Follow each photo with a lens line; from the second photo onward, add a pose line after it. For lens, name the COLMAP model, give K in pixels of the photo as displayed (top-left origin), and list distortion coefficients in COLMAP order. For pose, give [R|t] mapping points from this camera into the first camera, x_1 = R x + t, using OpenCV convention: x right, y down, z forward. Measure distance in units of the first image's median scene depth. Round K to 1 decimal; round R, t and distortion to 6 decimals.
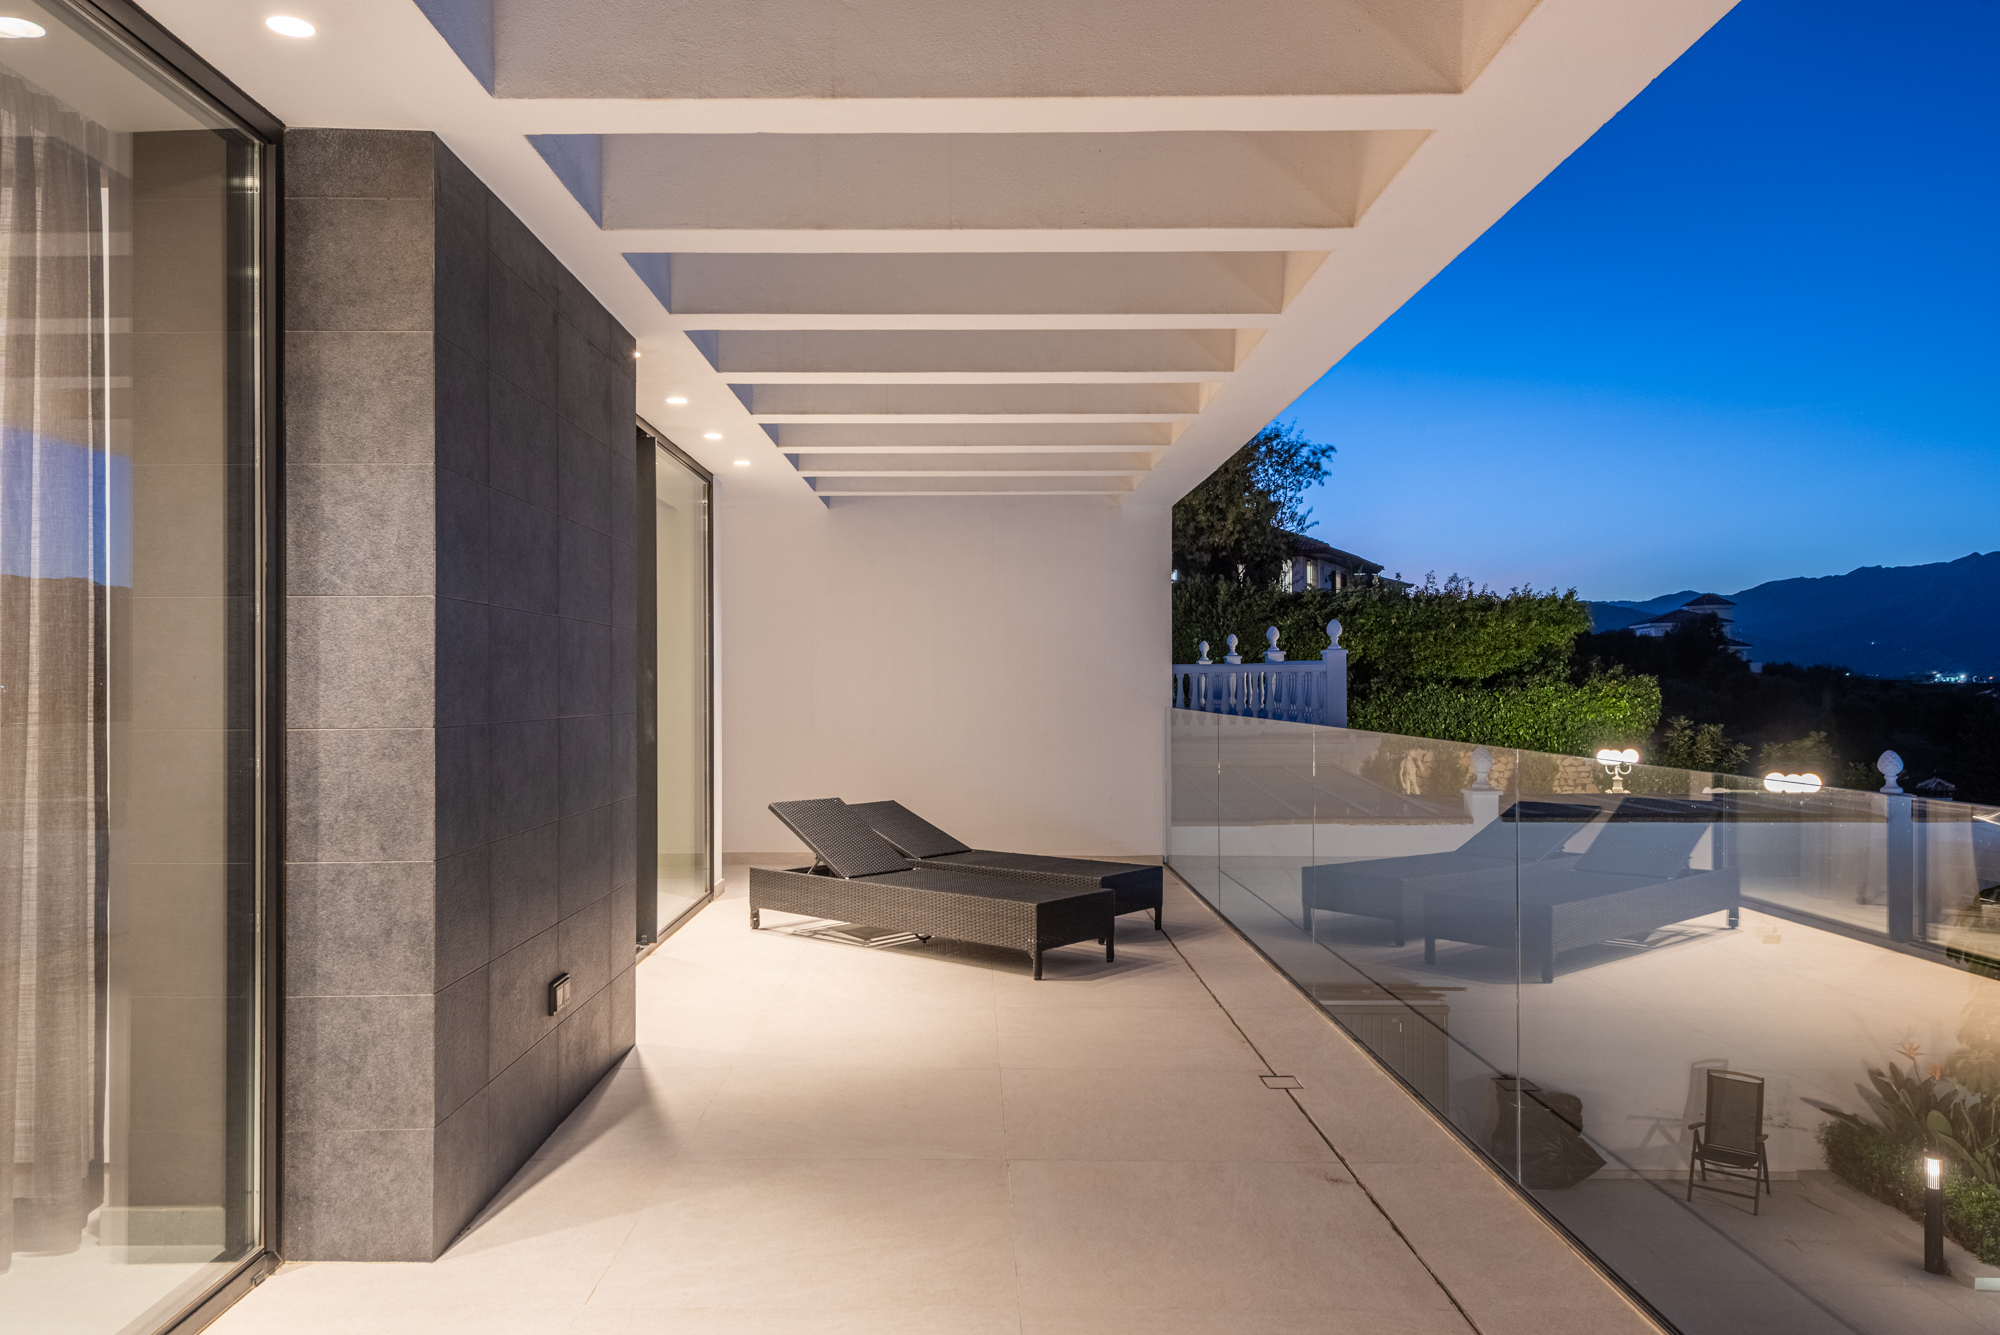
lens RADIAL K [[1424.0, 0, 997.6], [0, 1424.0, 666.3], [0, 0, 1]] dist [0.026230, -0.008451]
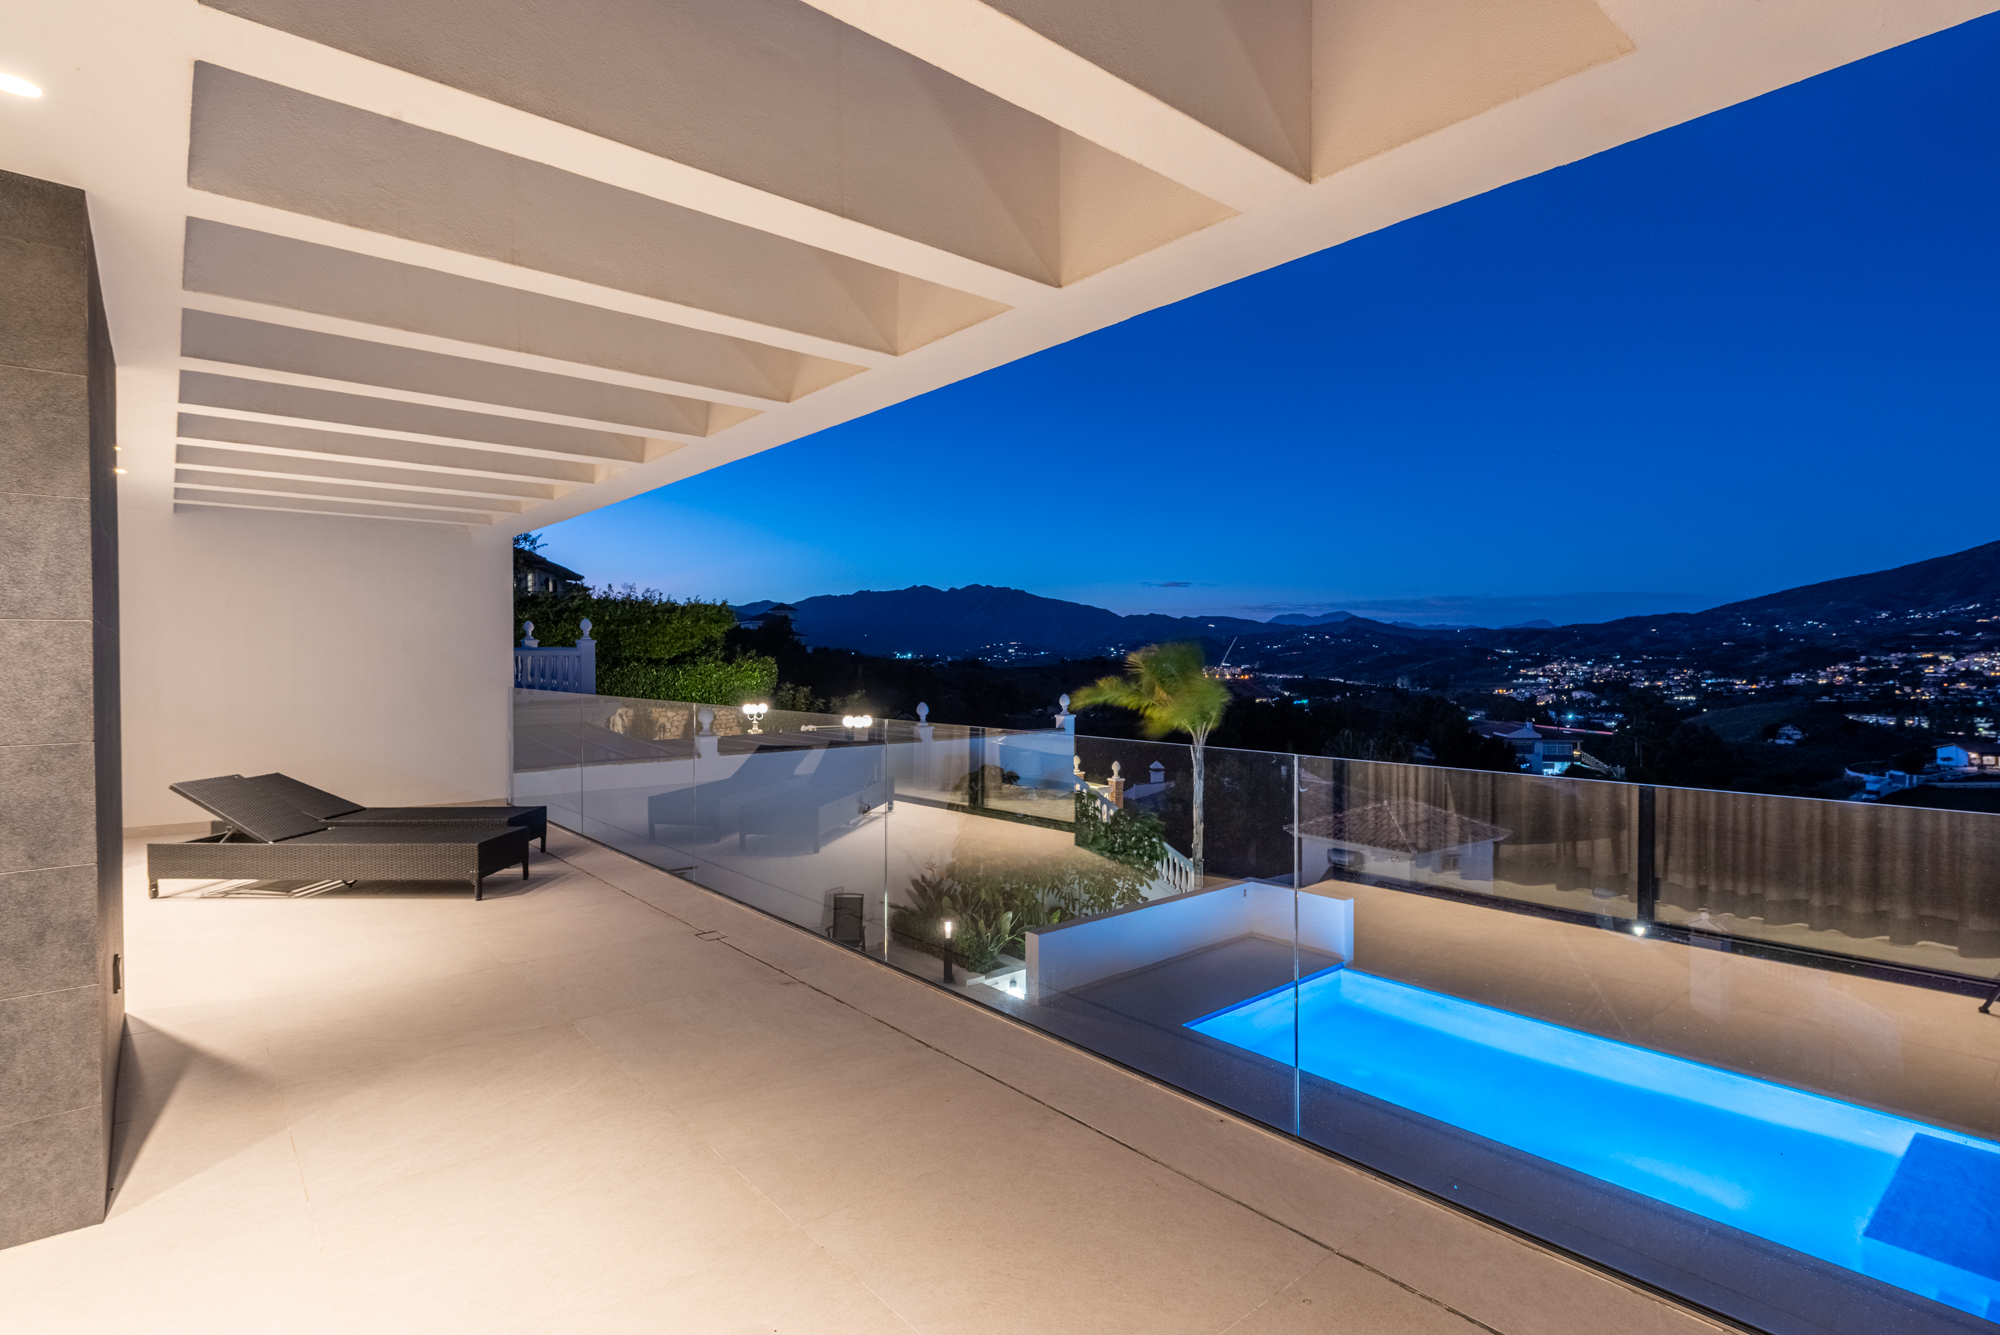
lens RADIAL K [[990.5, 0, 1007.1], [0, 990.5, 665.6], [0, 0, 1]] dist [0.014480, -0.005899]
pose [[0.757639, -0.003871, 0.652662, -0.174199], [-0.010530, 0.999780, 0.018154, -0.017424], [-0.652588, -0.020627, 0.757432, -0.015264]]
